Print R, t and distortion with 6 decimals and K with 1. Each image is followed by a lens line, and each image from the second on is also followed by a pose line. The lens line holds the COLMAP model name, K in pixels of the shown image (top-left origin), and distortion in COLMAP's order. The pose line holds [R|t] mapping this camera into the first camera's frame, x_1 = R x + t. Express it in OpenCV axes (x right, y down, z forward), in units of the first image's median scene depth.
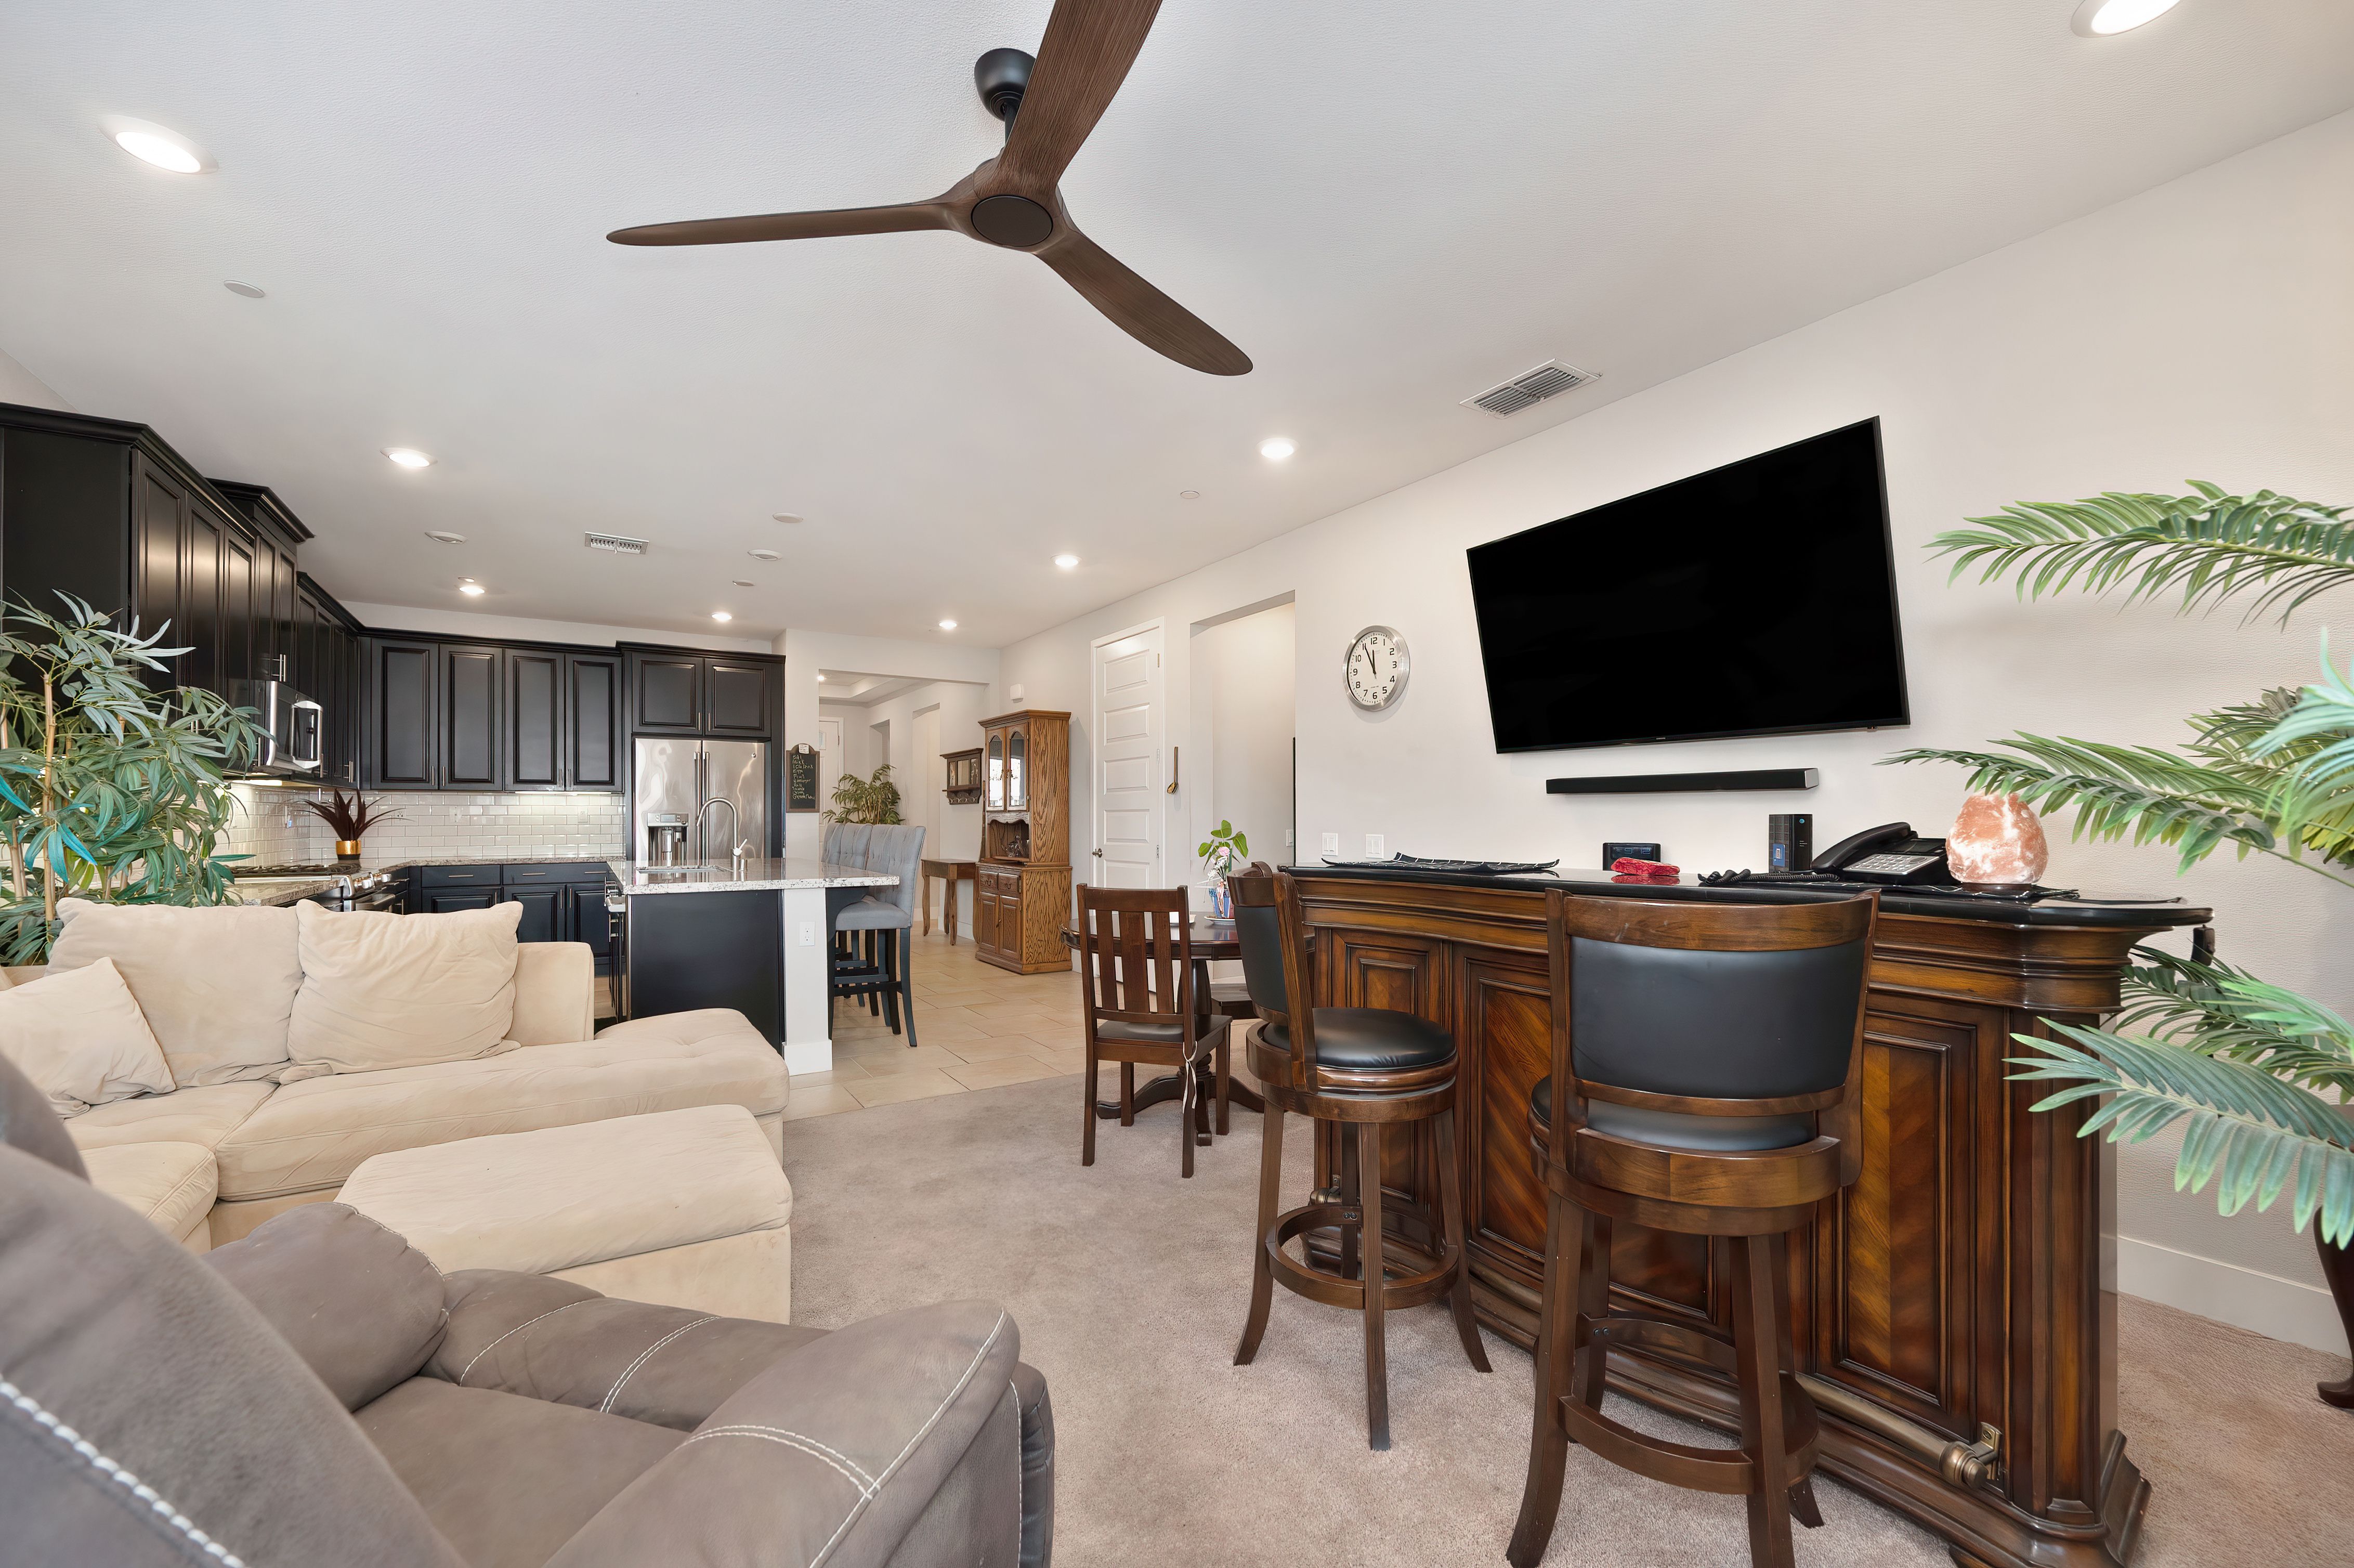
lens RADIAL K [[946.8, 0, 1178.1], [0, 946.8, 813.6], [0, 0, 1]] dist [-0.001079, -0.000197]
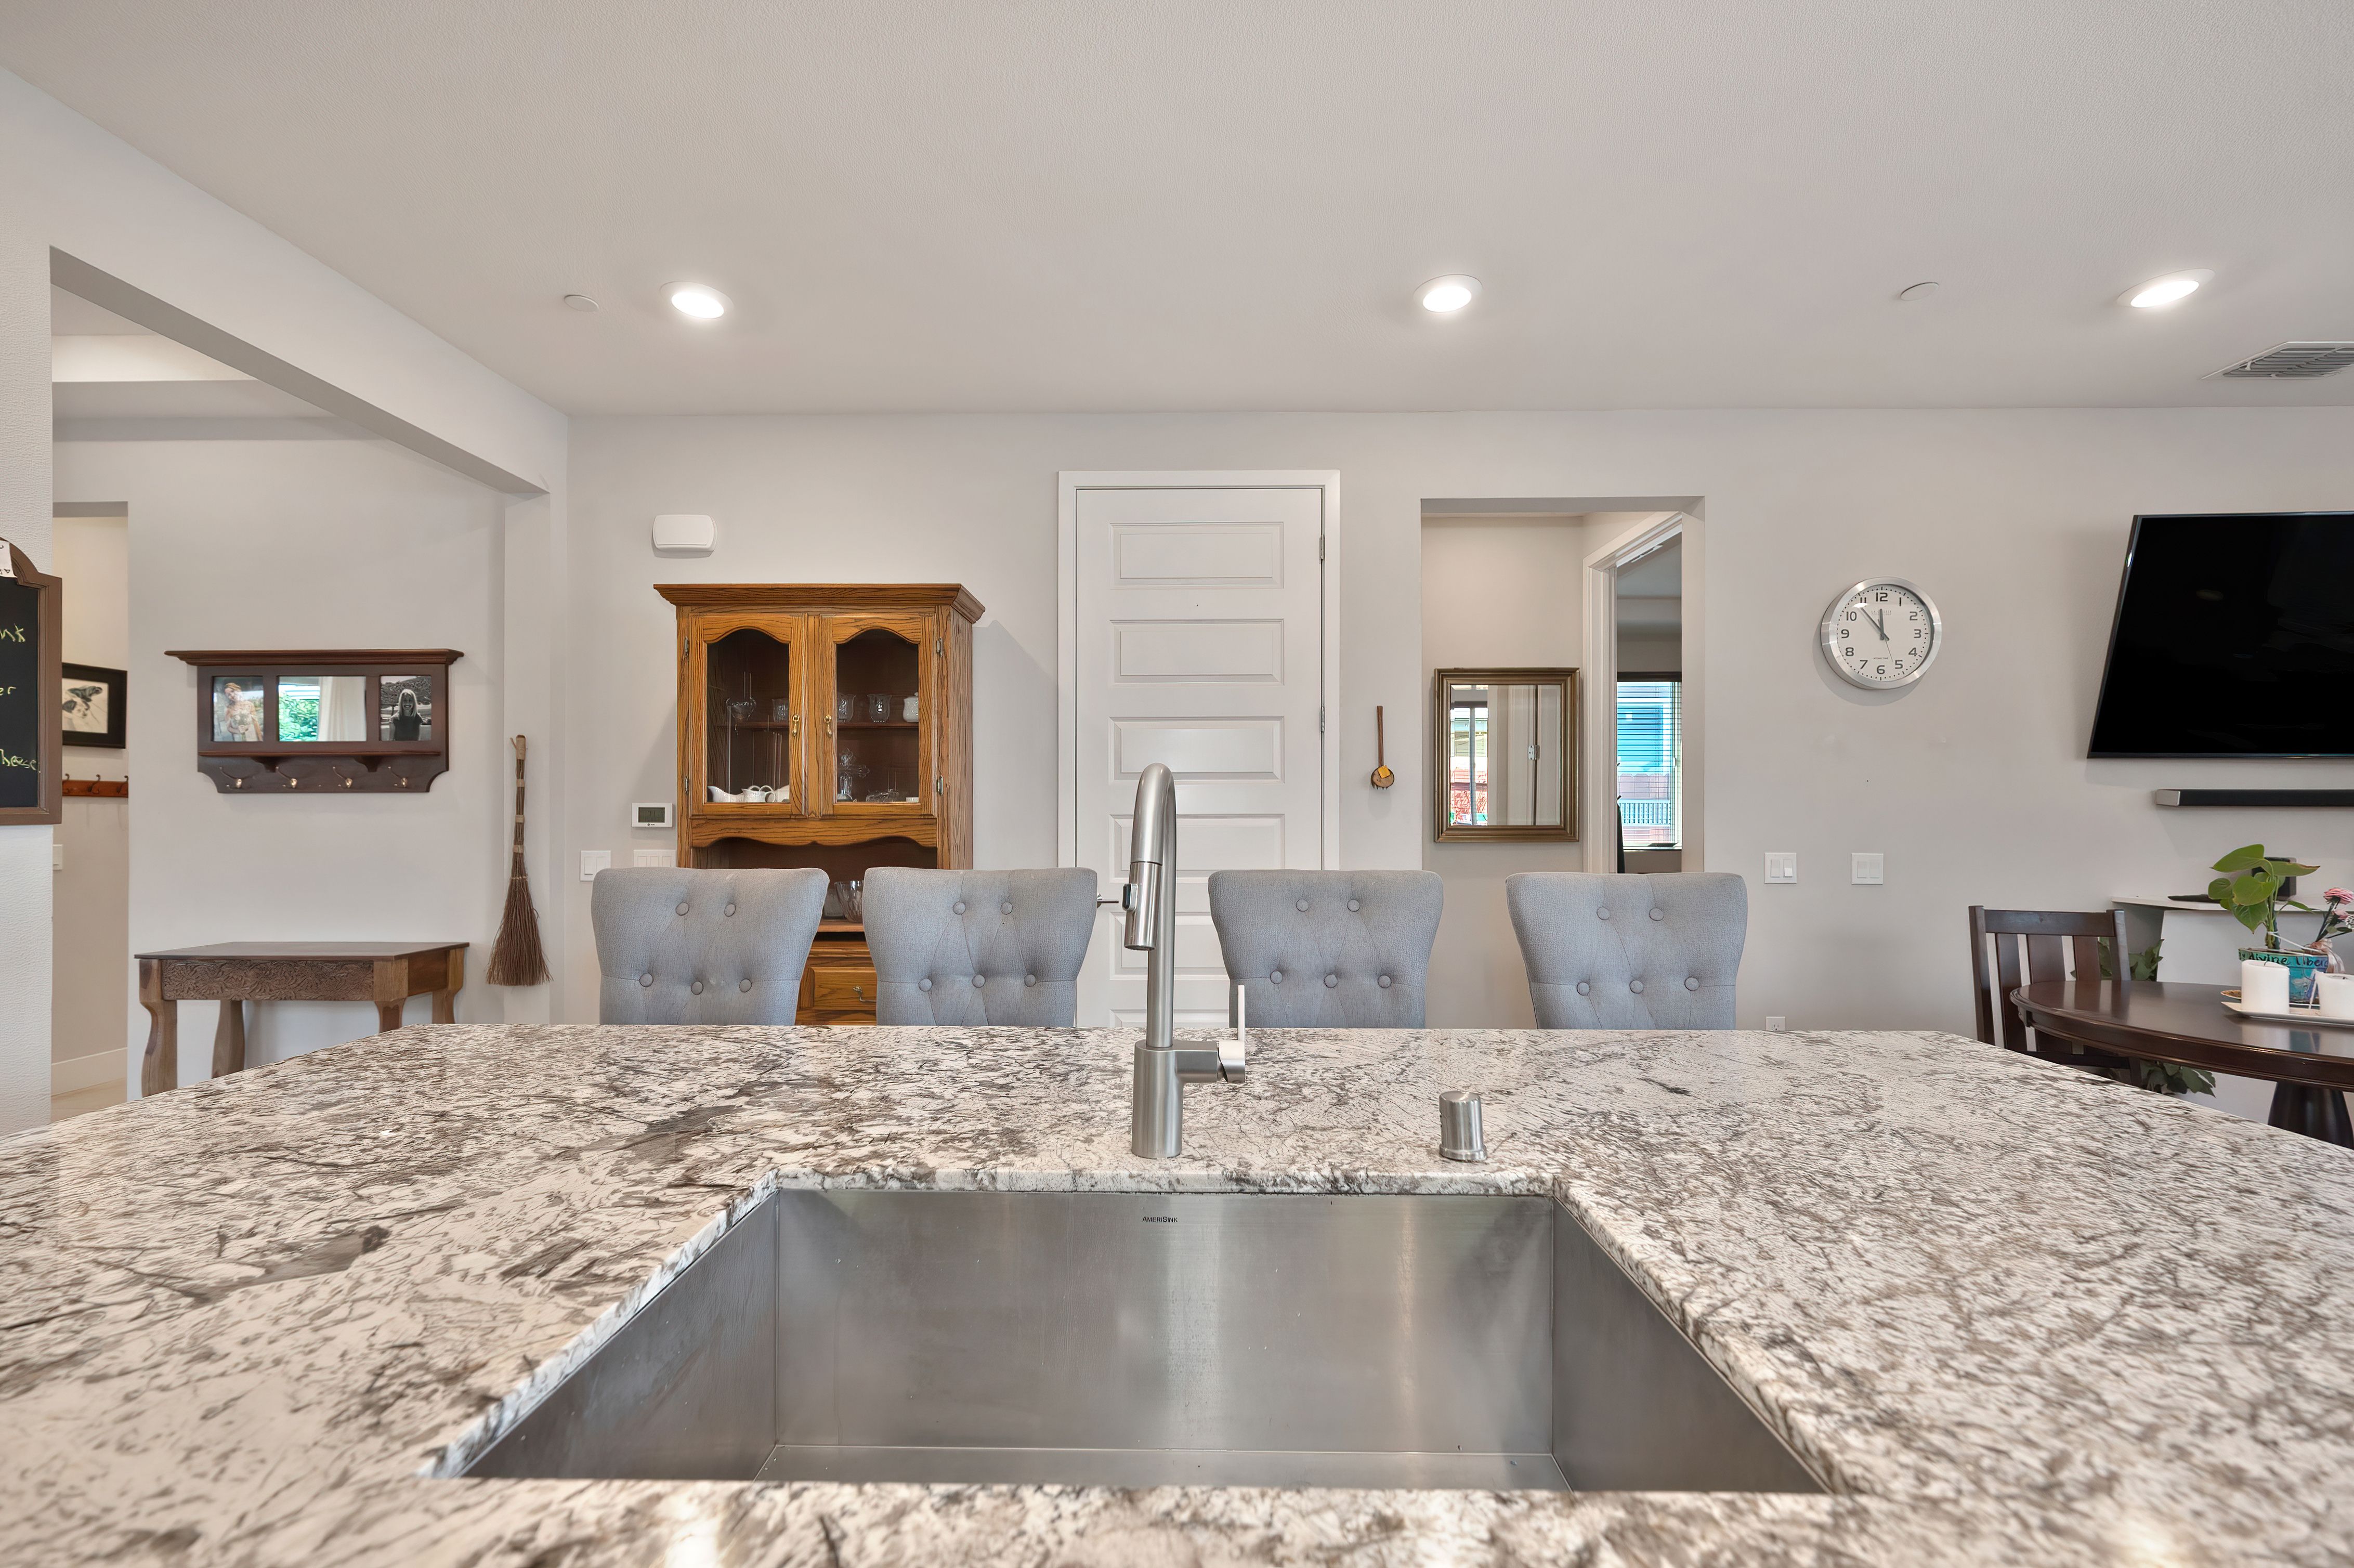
lens RADIAL K [[941.2, 0, 1181.1], [0, 941.2, 807.1], [0, 0, 1]] dist [0.000676, -0.000166]
pose [[0.549302, 0.004136, 0.835614, -0.462767], [-0.005003, 0.999986, -0.001661, -0.007183], [-0.835609, -0.003269, 0.549315, 0.672122]]
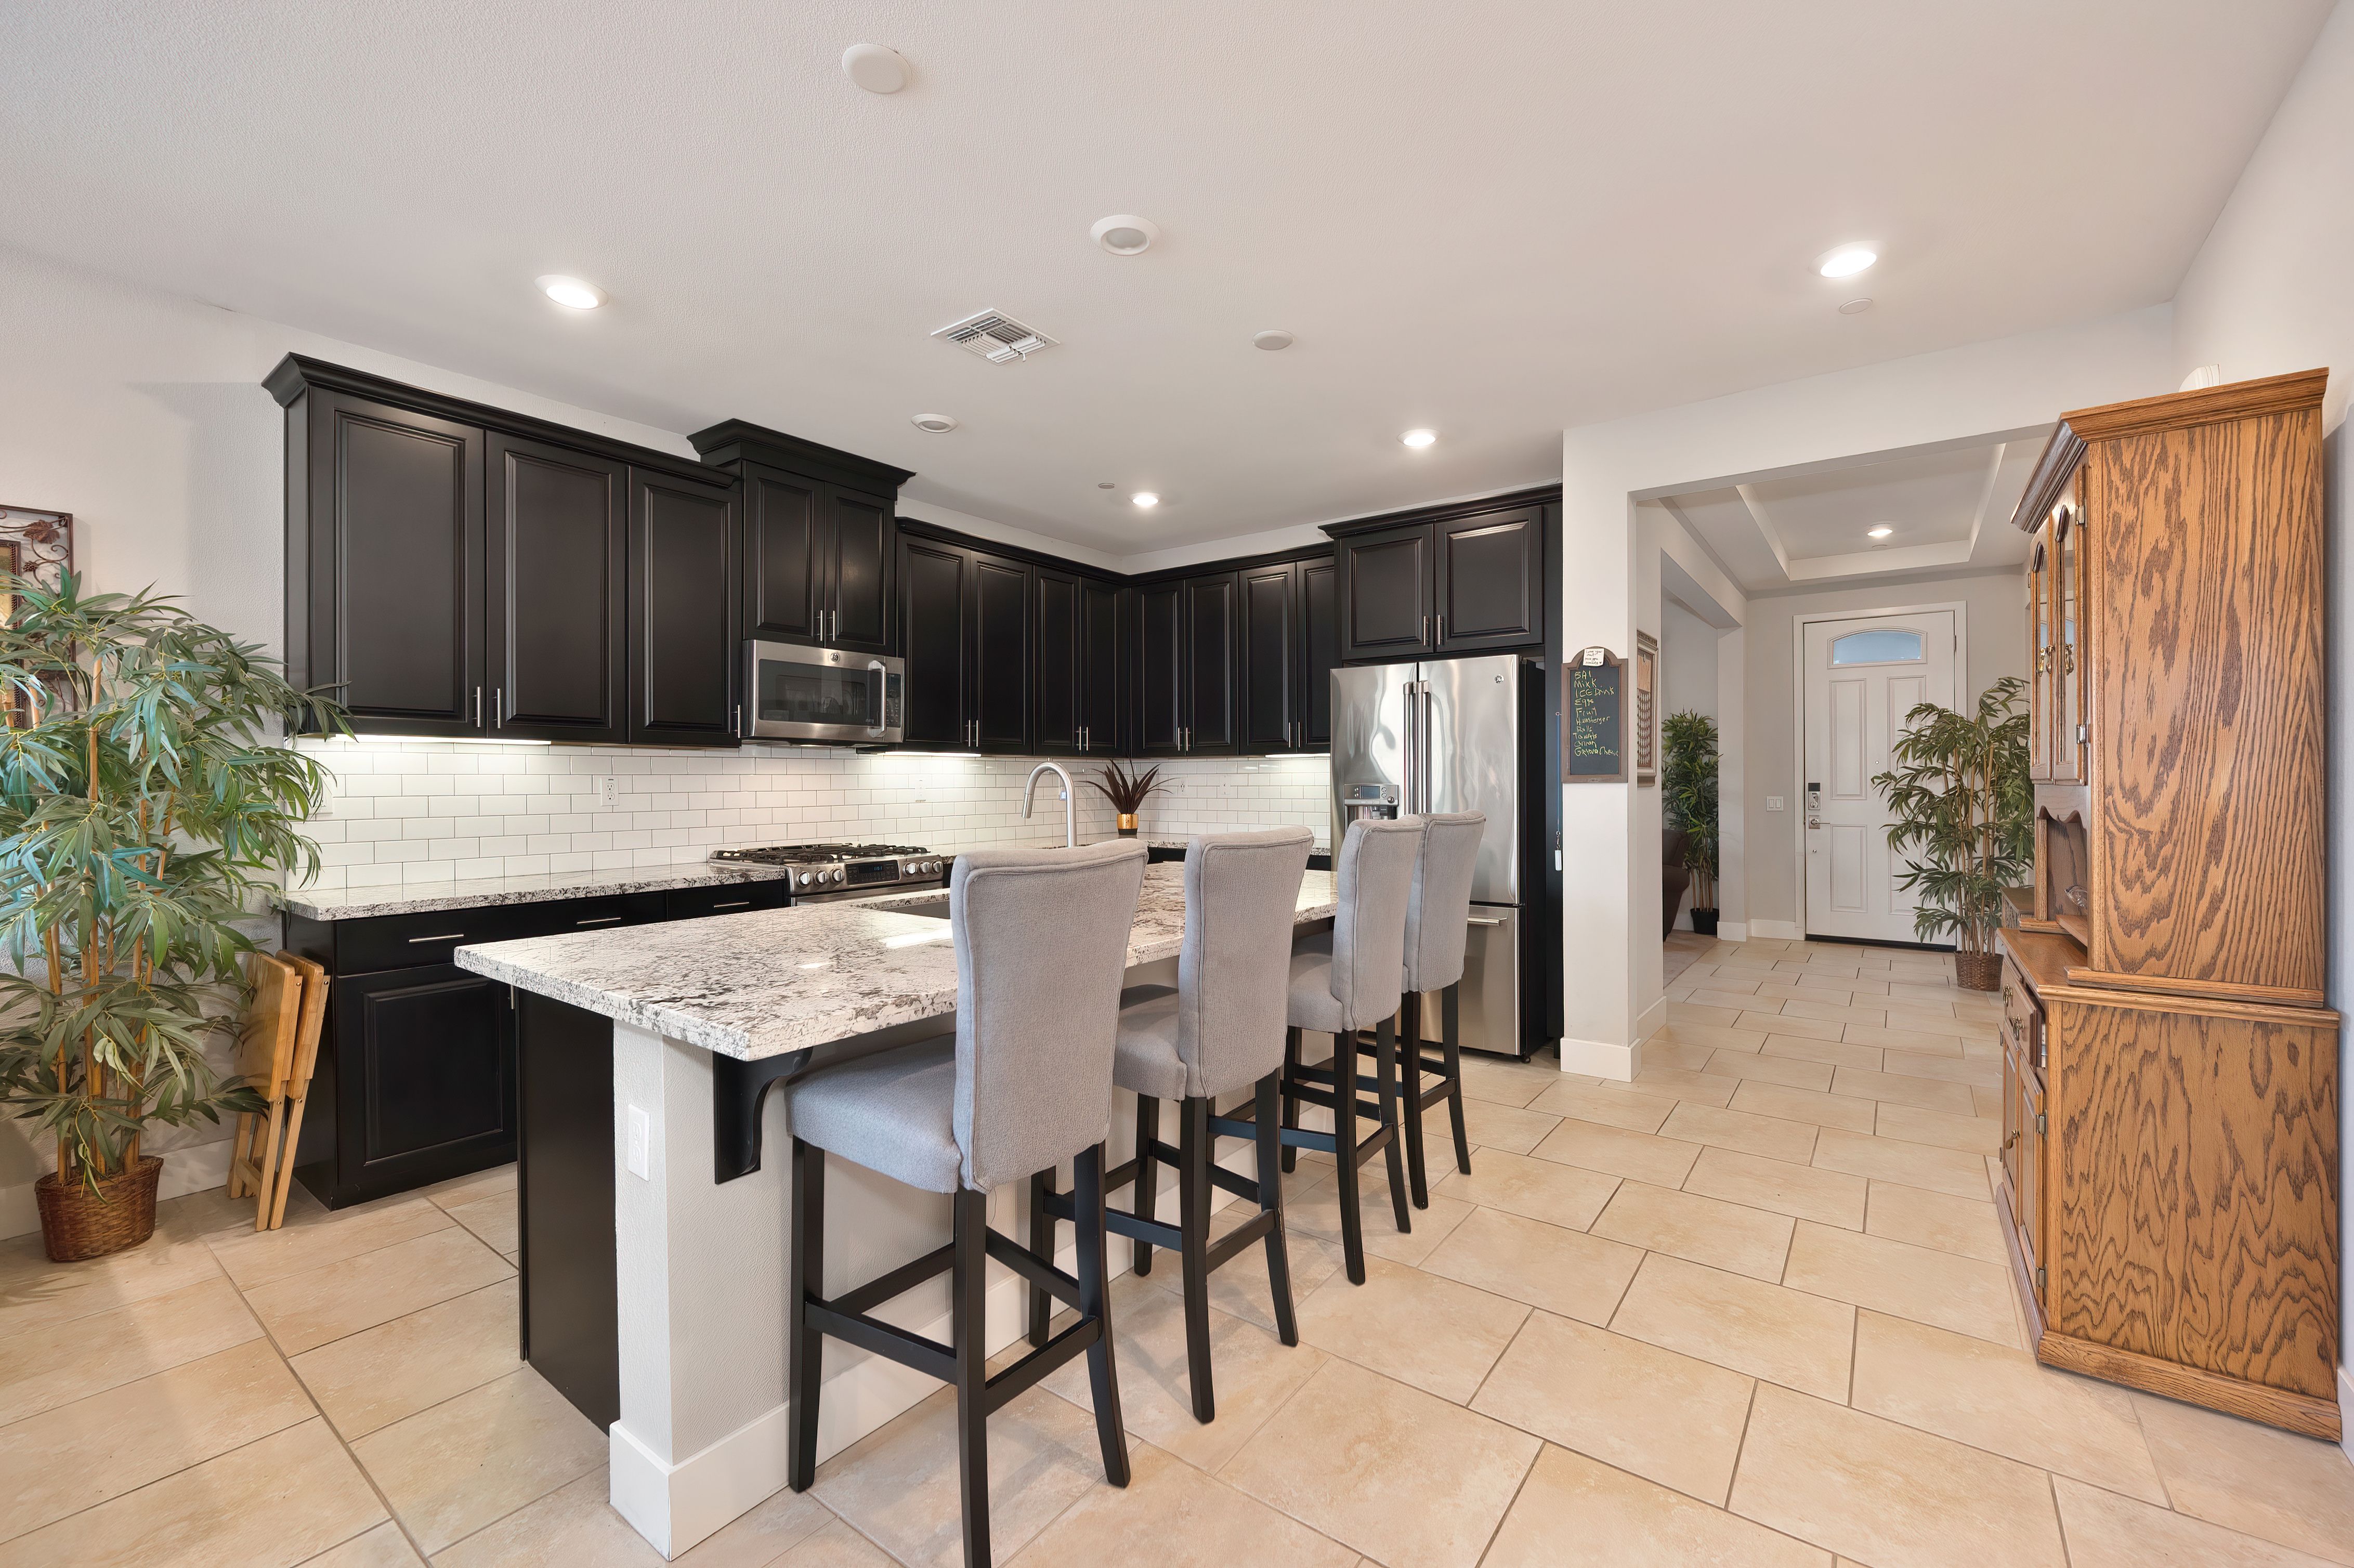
lens RADIAL K [[969.1, 0, 1180.6], [0, 969.1, 784.5], [0, 0, 1]] dist [0.001912, -0.000421]
pose [[0.351860, 0.005106, -0.936039, 0.014980], [0.007758, 0.999935, 0.008371, -0.006543], [0.936021, -0.010207, 0.351797, 0.657568]]
